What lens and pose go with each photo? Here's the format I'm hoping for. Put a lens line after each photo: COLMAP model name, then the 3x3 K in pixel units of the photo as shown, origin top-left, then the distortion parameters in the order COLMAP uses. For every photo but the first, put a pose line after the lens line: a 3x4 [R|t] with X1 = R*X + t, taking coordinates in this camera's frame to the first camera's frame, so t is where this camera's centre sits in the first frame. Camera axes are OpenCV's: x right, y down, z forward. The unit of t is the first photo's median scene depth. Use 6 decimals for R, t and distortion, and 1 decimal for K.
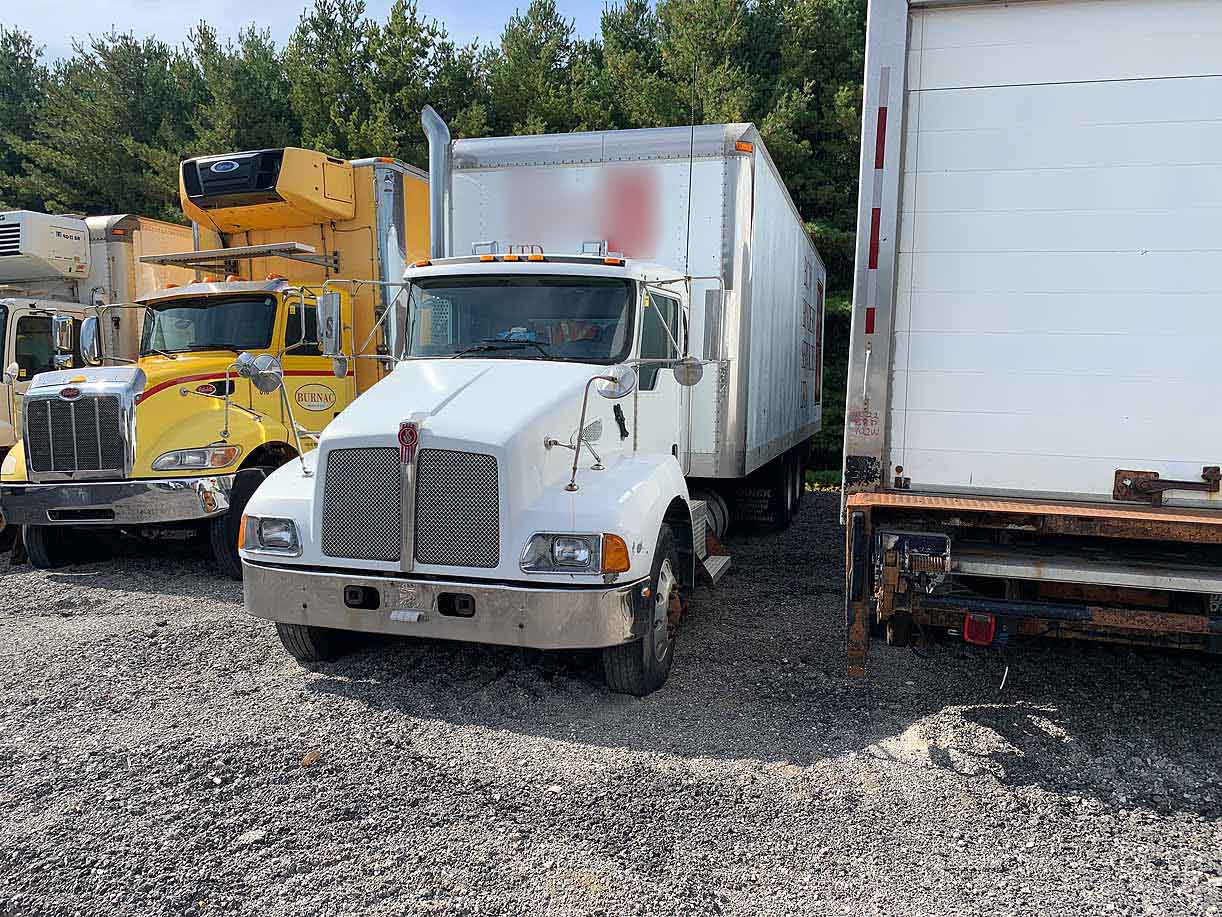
lens RADIAL K [[946.0, 0, 611.0], [0, 946.0, 456.7], [0, 0, 1]] dist [-0.007583, -0.010084]
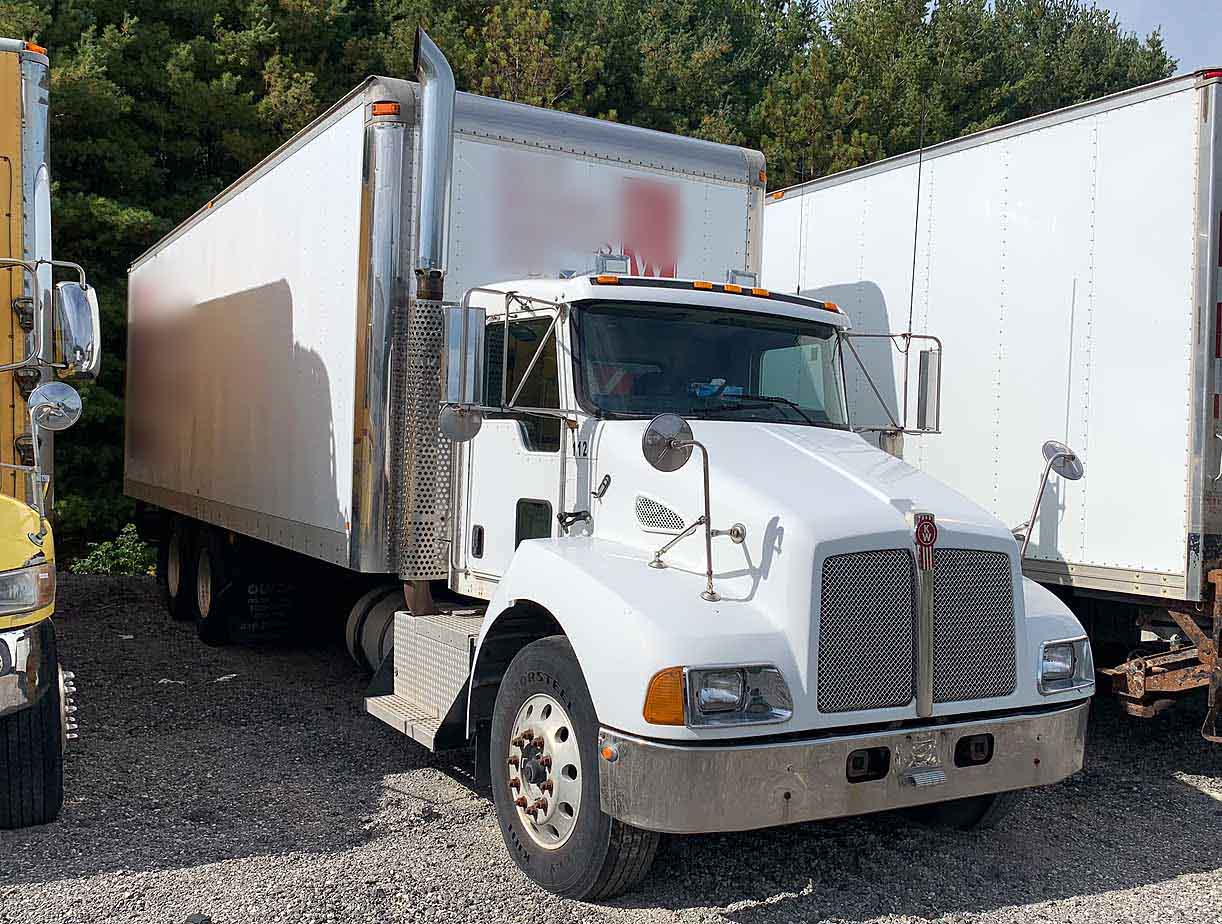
lens RADIAL K [[1256.8, 0, 610.7], [0, 1256.8, 464.0], [0, 0, 1]] dist [-0.011428, 0.000000]
pose [[0.722663, -0.004324, 0.691187, -1.055680], [0.041254, 0.998468, -0.036886, -0.048288], [-0.689968, 0.055170, 0.721734, 0.449505]]
